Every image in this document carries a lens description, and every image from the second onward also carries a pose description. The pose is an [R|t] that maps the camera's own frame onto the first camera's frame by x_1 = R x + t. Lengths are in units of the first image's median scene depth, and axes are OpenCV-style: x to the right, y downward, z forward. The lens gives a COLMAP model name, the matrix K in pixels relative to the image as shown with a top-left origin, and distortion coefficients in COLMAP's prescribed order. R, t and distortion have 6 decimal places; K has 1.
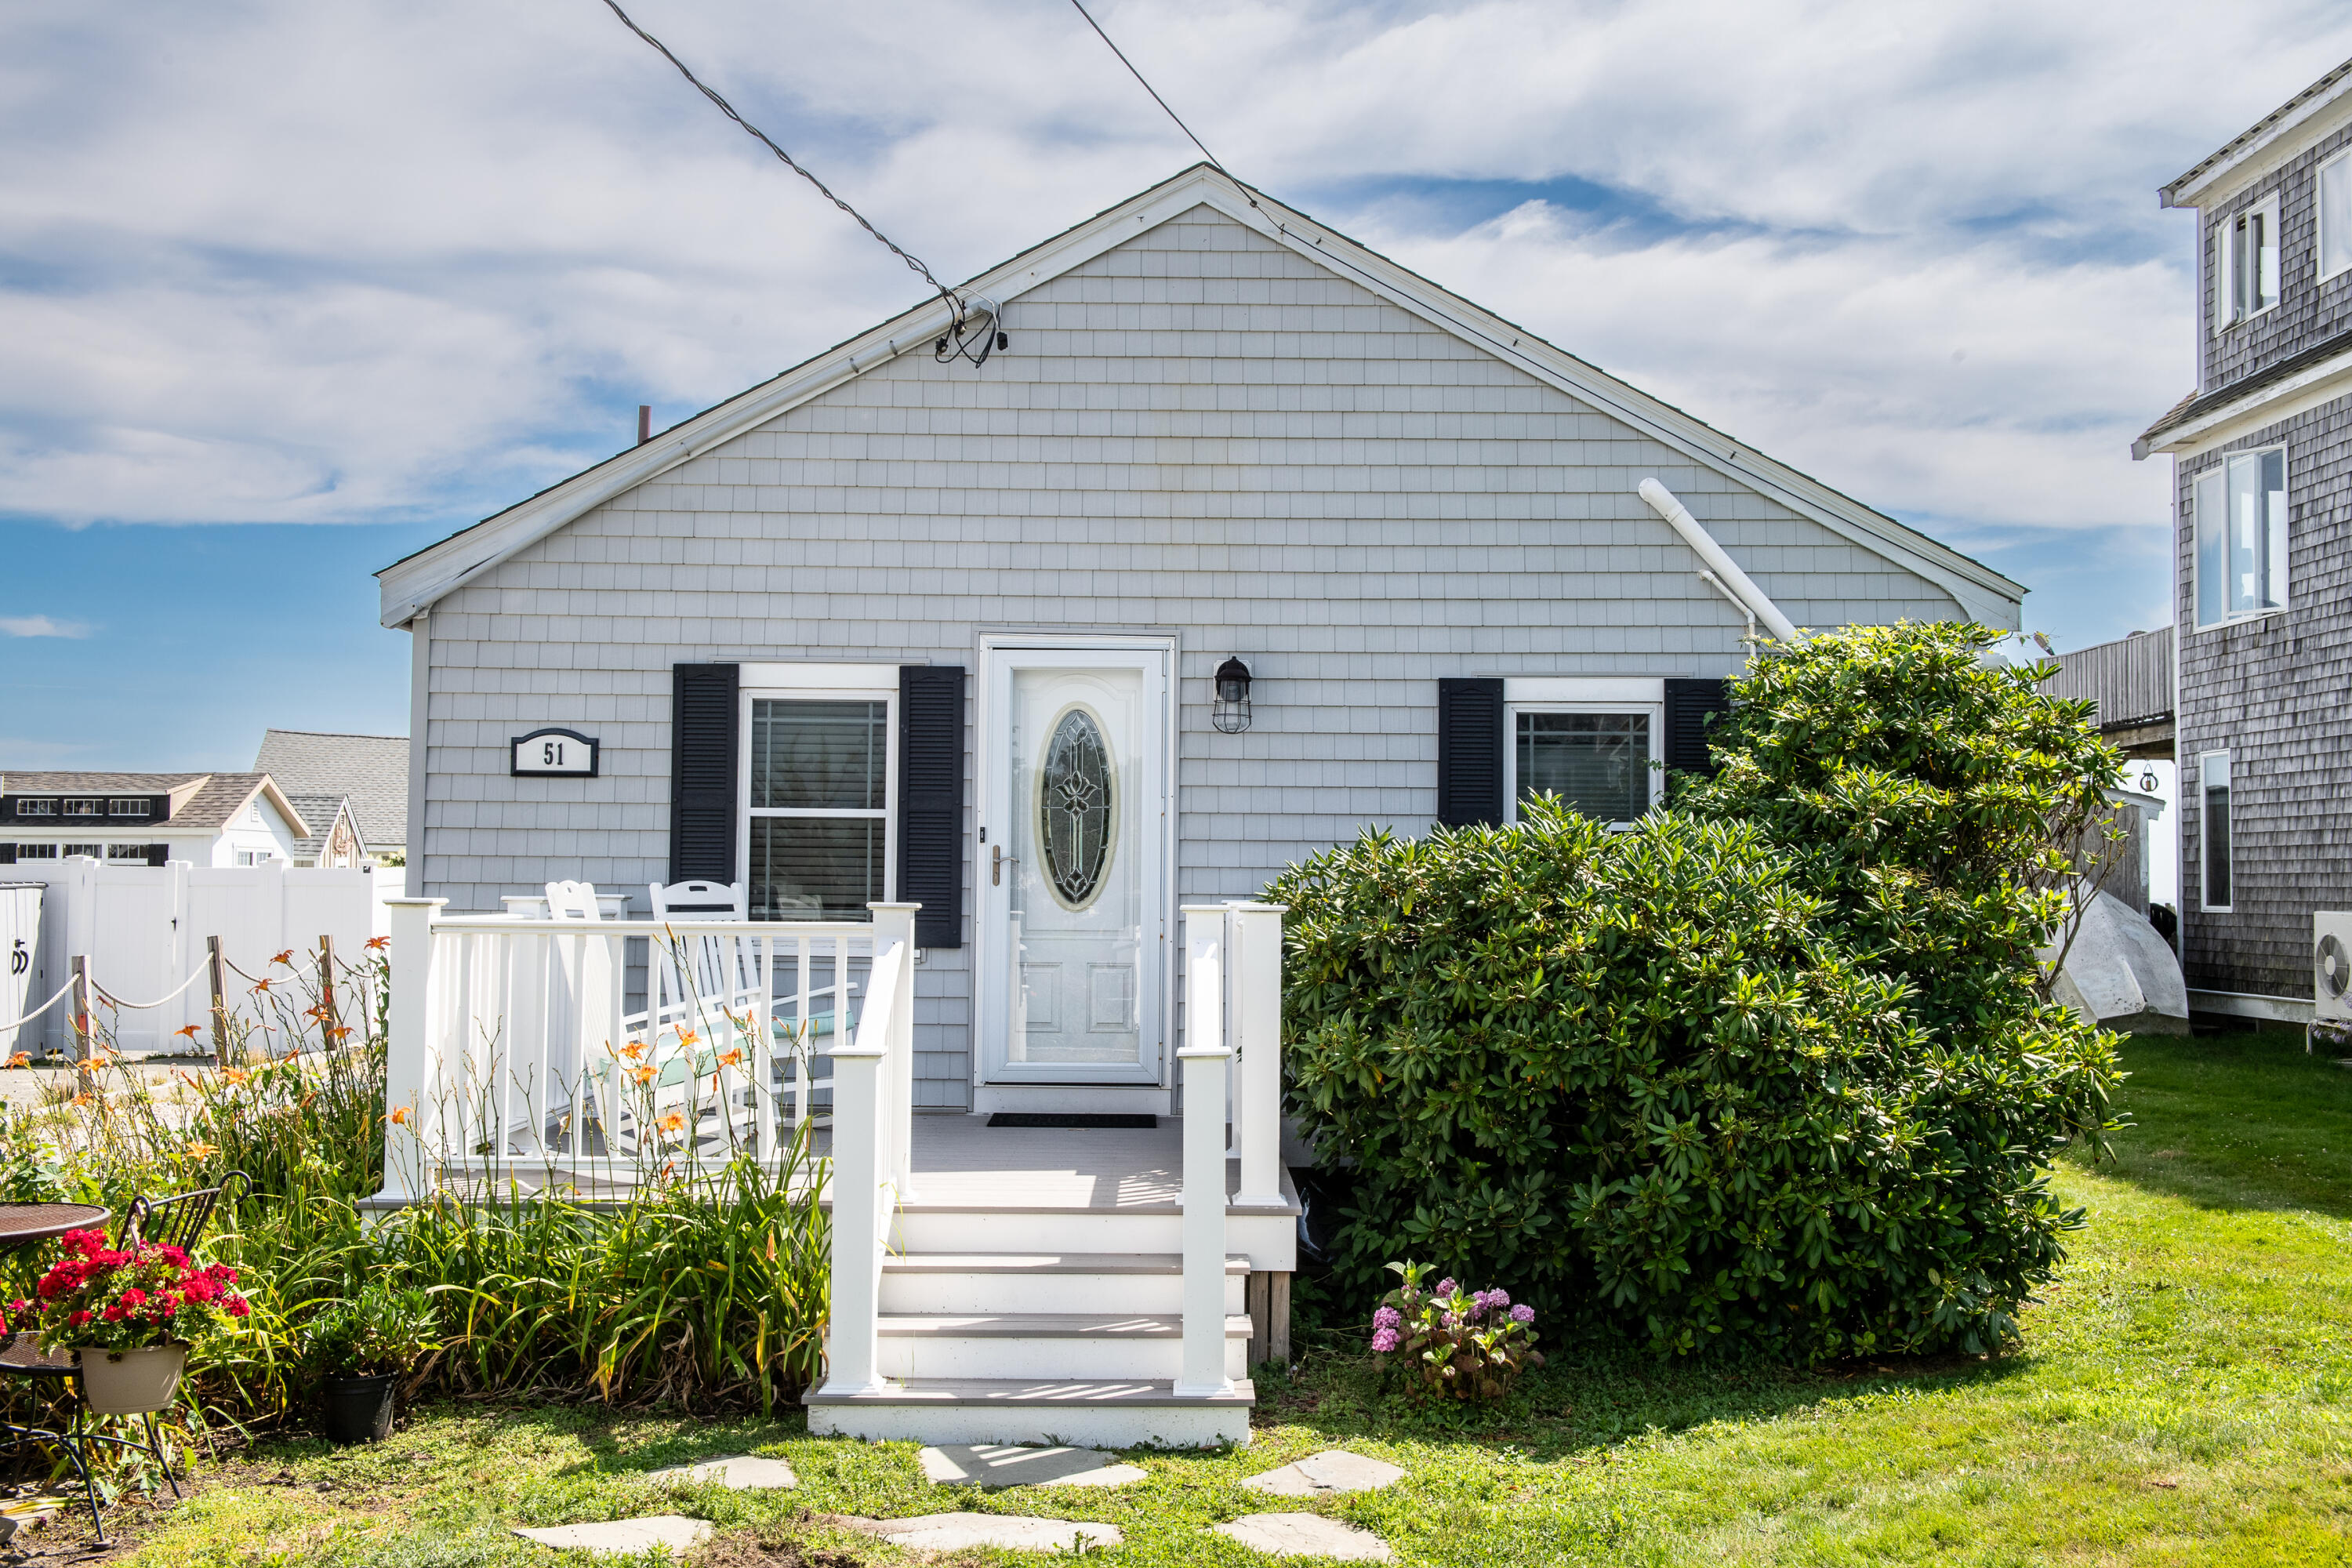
lens RADIAL K [[2360.7, 0, 1176.0], [0, 2360.7, 784.0], [0, 0, 1]] dist [0.039166, 0.003352]
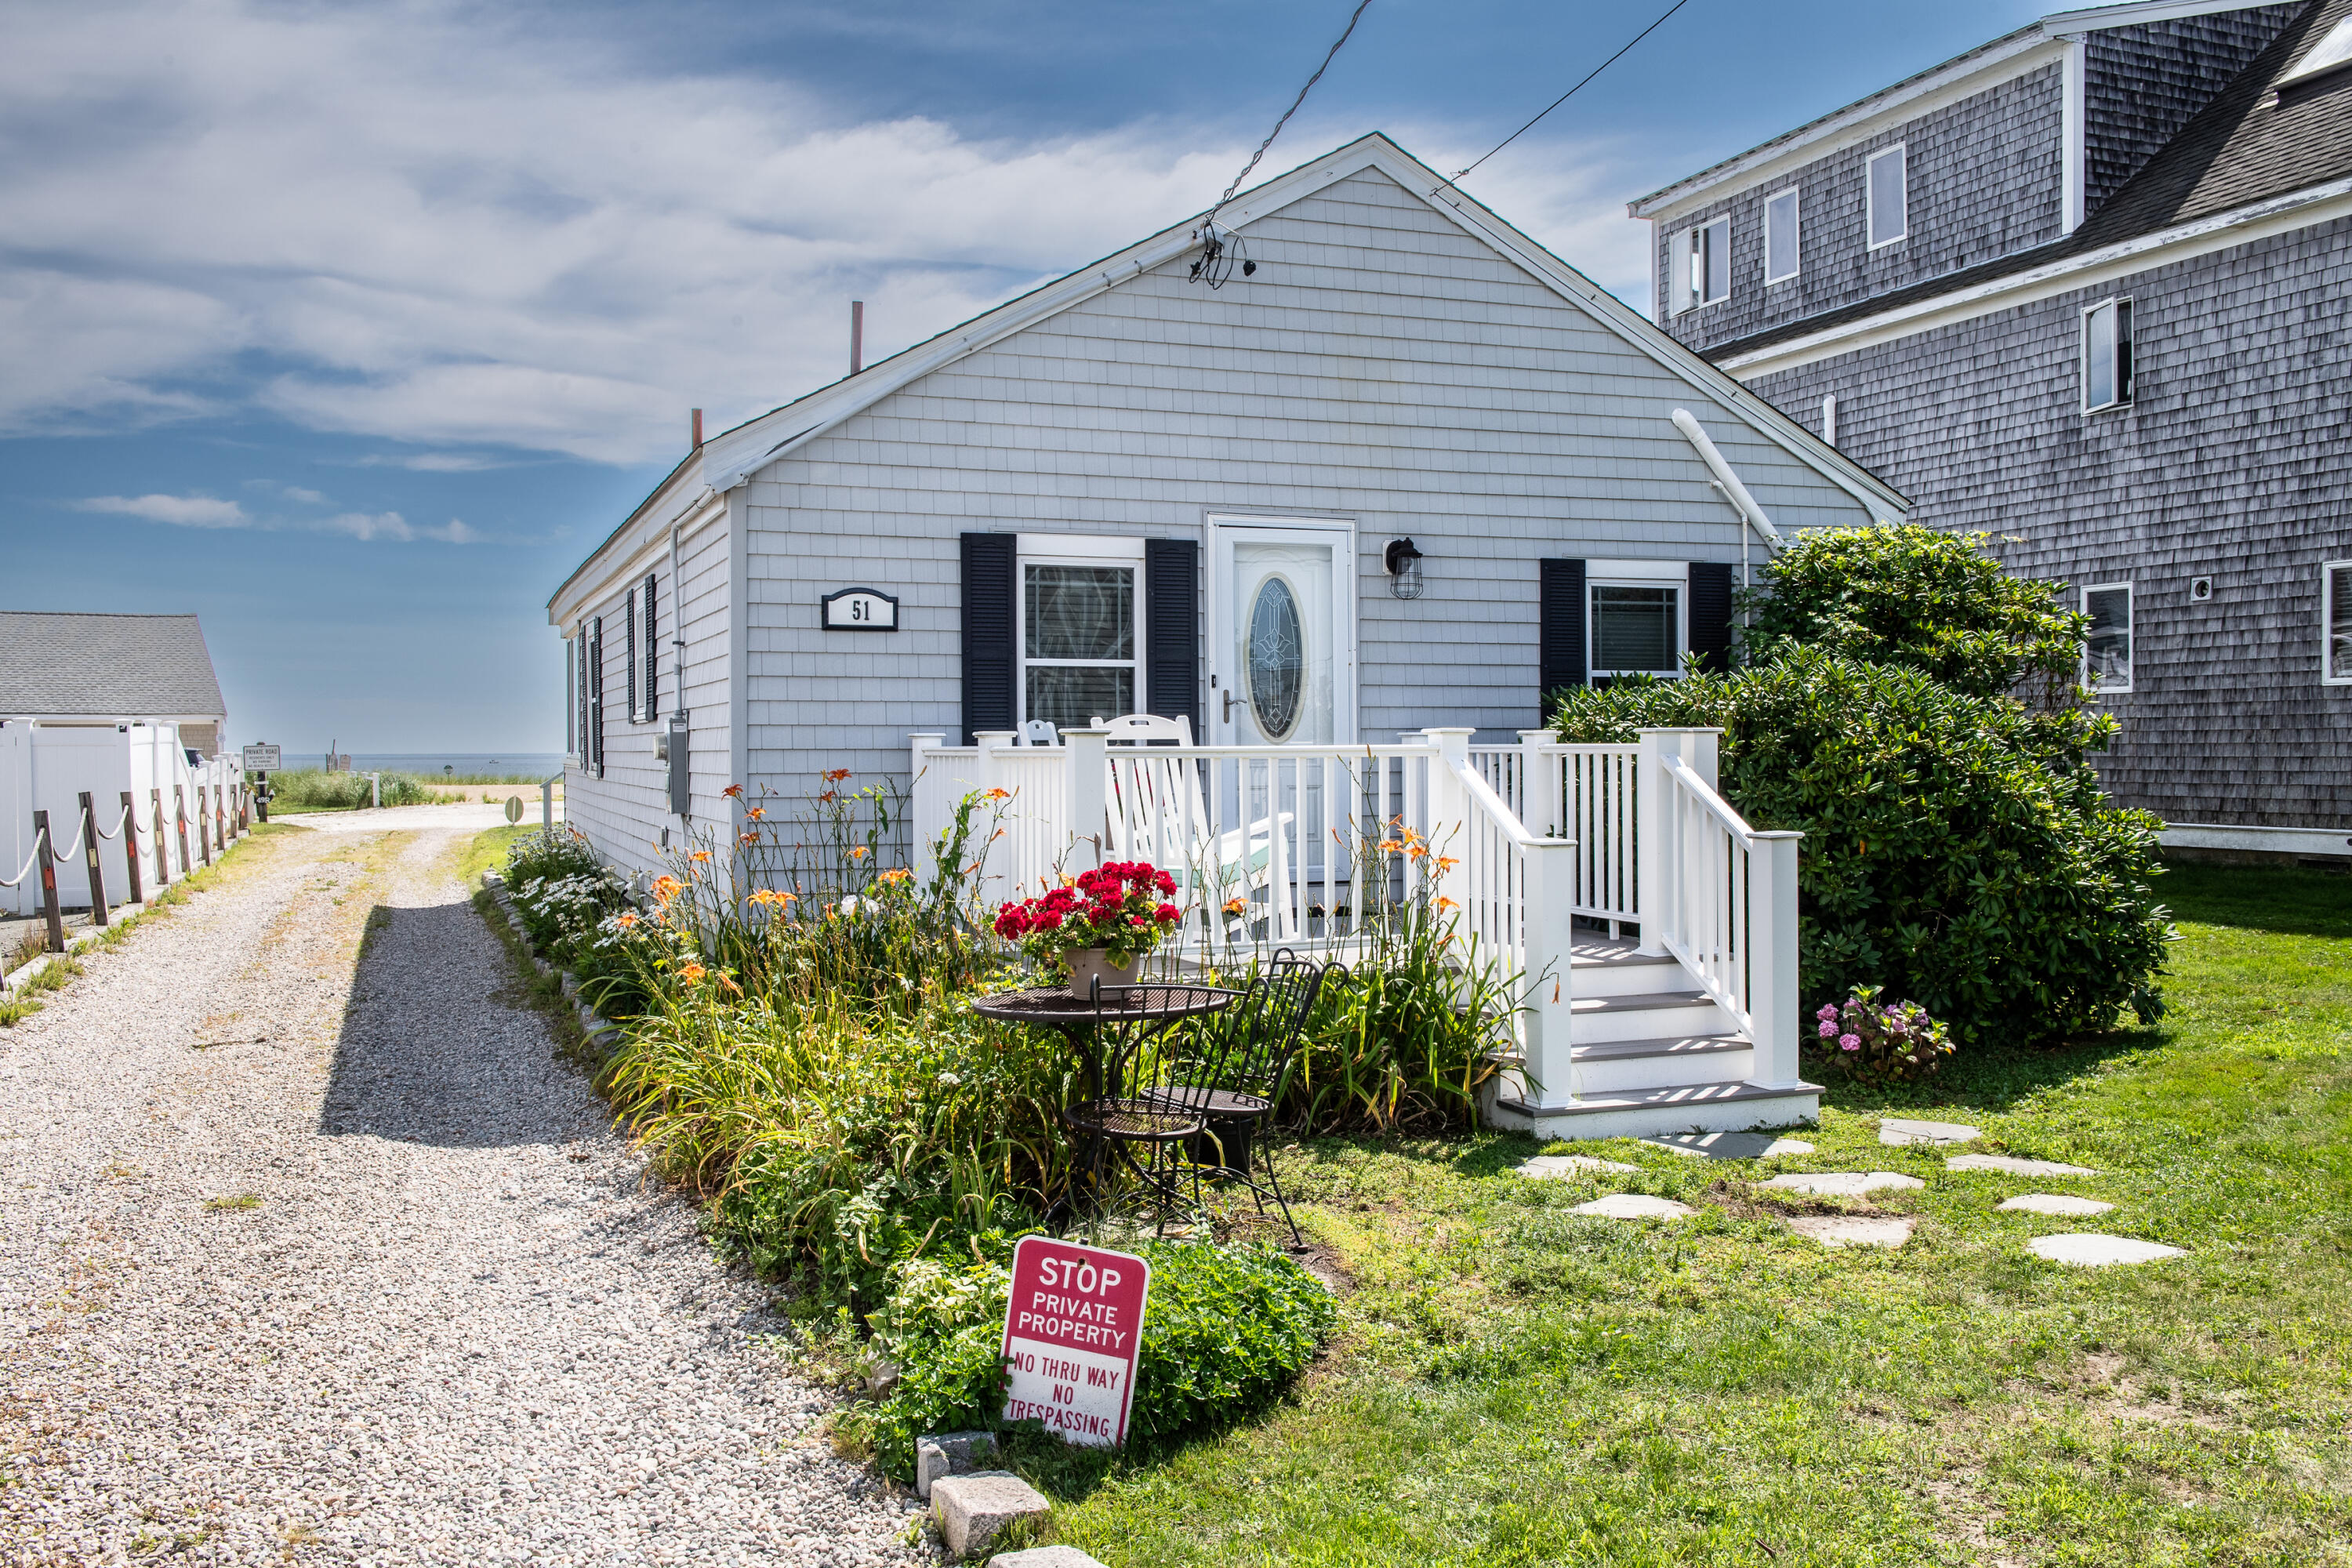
lens RADIAL K [[2011.0, 0, 1182.5], [0, 2011.0, 785.7], [0, 0, 1]] dist [0.001949, -0.010648]
pose [[0.934700, -0.020285, 0.354859, -0.460912], [-0.002084, 0.998040, 0.062542, 0.010518], [-0.355432, -0.059197, 0.932826, 0.044410]]
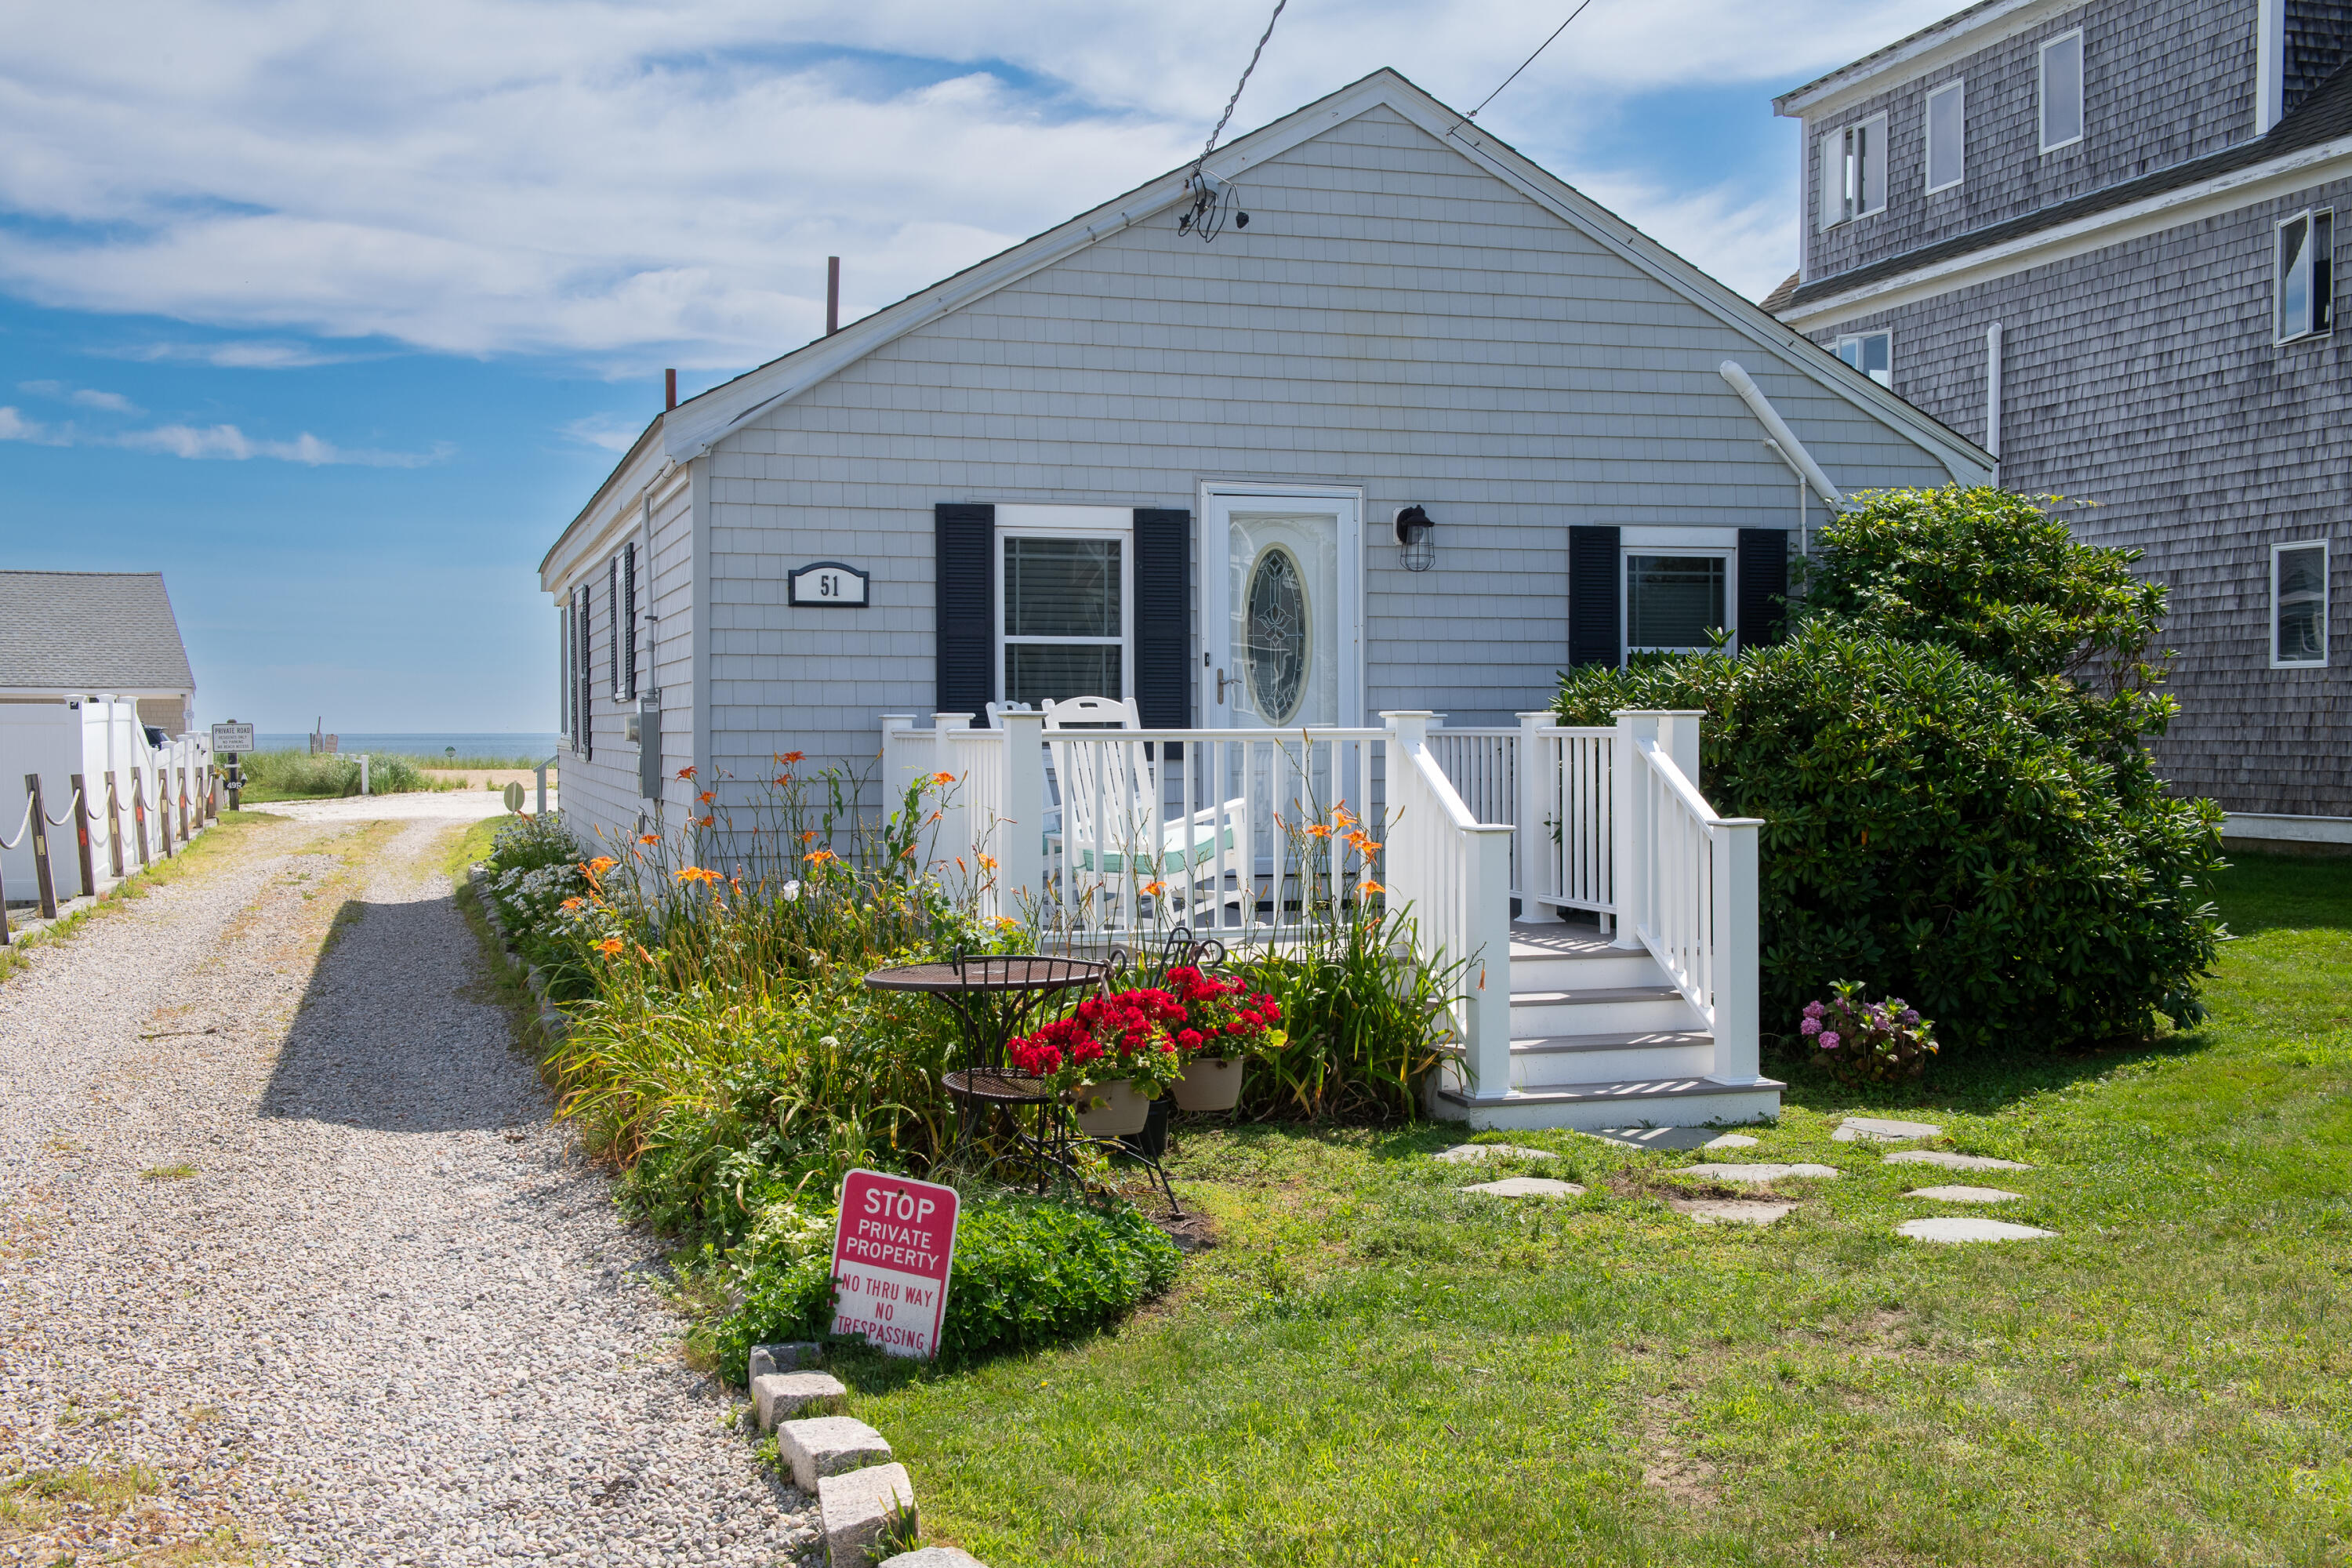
lens RADIAL K [[2408.7, 0, 1181.9], [0, 2408.7, 786.8], [0, 0, 1]] dist [0.051782, 0.002770]
pose [[0.954419, -0.018947, 0.297867, -0.438294], [-0.001467, 0.997673, 0.068162, 0.003629], [-0.298465, -0.065492, 0.952171, -0.103029]]
